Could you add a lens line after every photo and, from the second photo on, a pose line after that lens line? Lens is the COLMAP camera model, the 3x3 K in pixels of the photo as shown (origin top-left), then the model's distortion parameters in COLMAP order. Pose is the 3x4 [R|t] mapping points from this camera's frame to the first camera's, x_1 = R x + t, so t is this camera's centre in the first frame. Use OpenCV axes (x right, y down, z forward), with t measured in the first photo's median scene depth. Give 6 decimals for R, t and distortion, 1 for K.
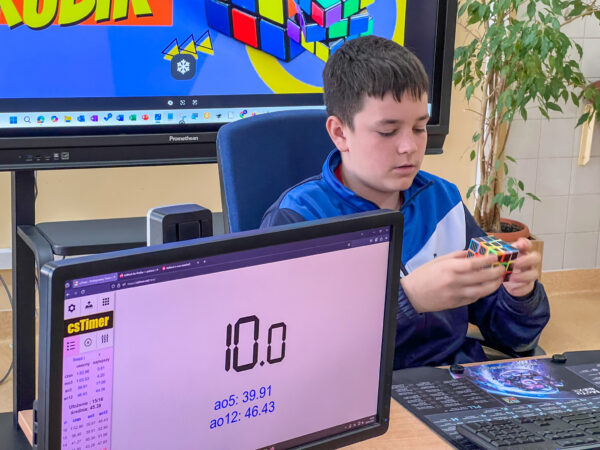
lens RADIAL K [[1323.0, 0, 300.0], [0, 1323.0, 225.0], [0, 0, 1]] dist [0.038349, 2.518543]
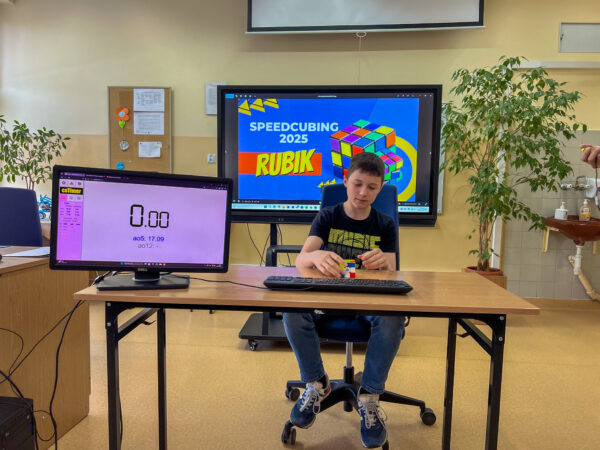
lens RADIAL K [[447.9, 0, 300.0], [0, 447.9, 225.0], [0, 0, 1]] dist [0.110770, -0.152396]
pose [[0.894942, 0.009454, -0.446082, 0.284337], [-0.087225, 0.984192, -0.154136, 0.103046], [0.437573, 0.176852, 0.881619, 0.161141]]
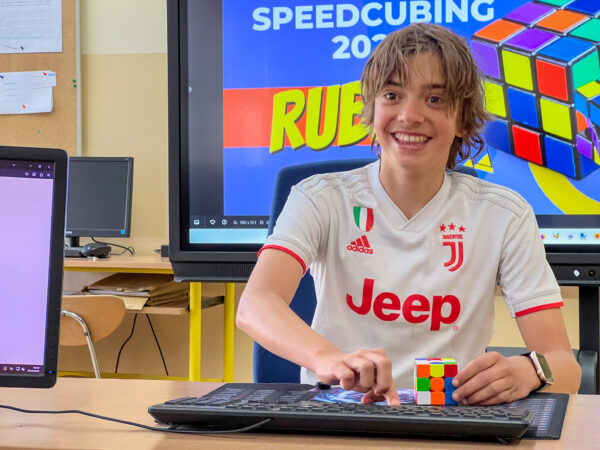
lens RADIAL K [[1348.1, 0, 300.1], [0, 1348.1, 217.4], [0, 0, 1]] dist [-0.034884, 3.019876]
pose [[0.800827, -0.035596, -0.597837, 0.412041], [-0.107751, 0.973379, -0.202293, 0.118670], [0.589123, 0.226419, 0.775673, 0.160798]]
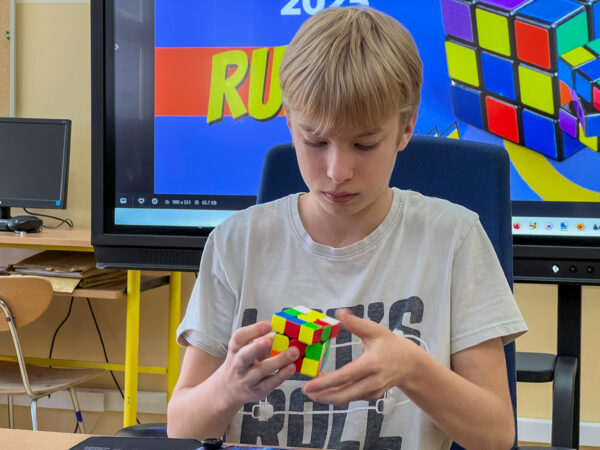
lens RADIAL K [[1348.1, 0, 300.1], [0, 1348.1, 217.4], [0, 0, 1]] dist [-0.034884, 3.019876]
pose [[0.804927, -0.001597, -0.593372, 0.359512], [-0.123085, 0.977797, -0.169600, 0.070214], [0.580468, 0.209550, 0.786858, 0.280526]]
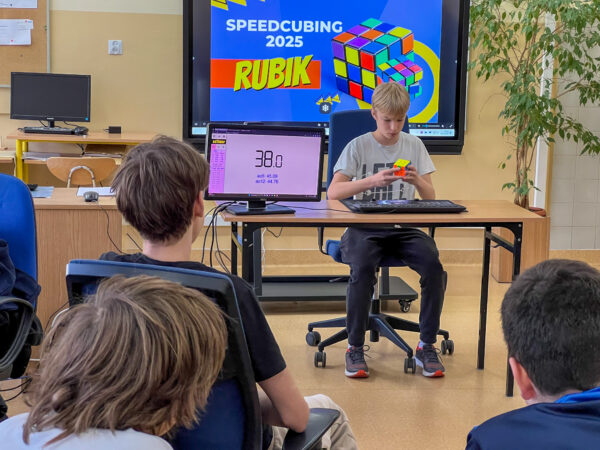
lens RADIAL K [[1323.0, 0, 300.0], [0, 1323.0, 225.0], [0, 0, 1]] dist [0.038349, 2.518543]
pose [[0.965673, 0.016624, -0.259230, 0.424984], [-0.042384, 0.994660, -0.094099, 0.267778], [0.256281, 0.101856, 0.961221, -1.028212]]
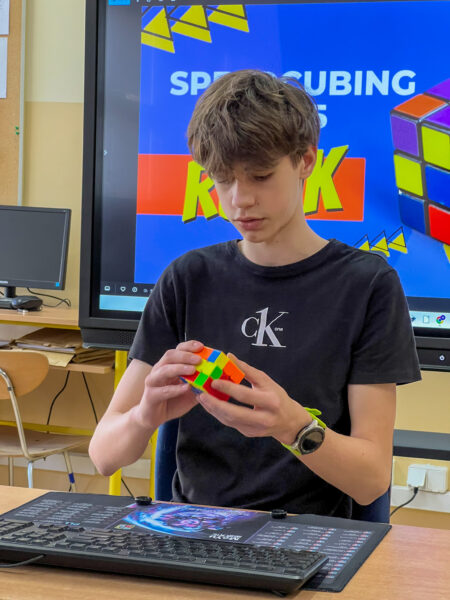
lens RADIAL K [[1348.1, 0, 225.0], [0, 1348.1, 300.0], [0, 0, 1]] dist [-0.034884, 3.019876]
pose [[0.761762, 0.024229, -0.647404, 0.456894], [-0.160053, 0.975363, -0.151822, 0.069629], [0.627775, 0.219272, 0.746872, 0.216198]]
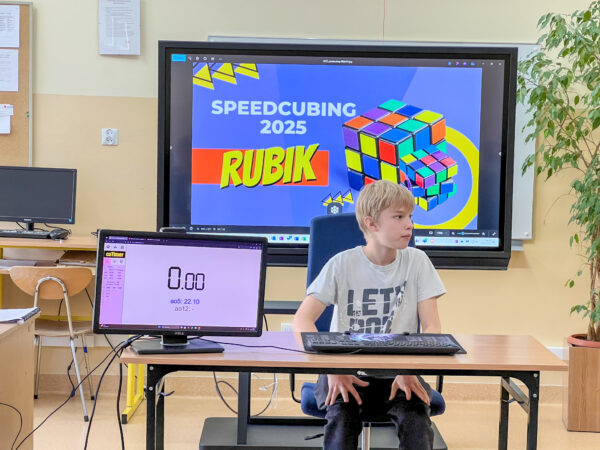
lens RADIAL K [[1332.8, 0, 311.9], [0, 1332.8, 226.4], [0, 0, 1]] dist [-0.218089, 5.708099]
pose [[0.931892, 0.007422, -0.362661, 0.504387], [-0.070712, 0.984327, -0.161556, 0.179519], [0.355778, 0.176198, 0.917811, -0.574807]]
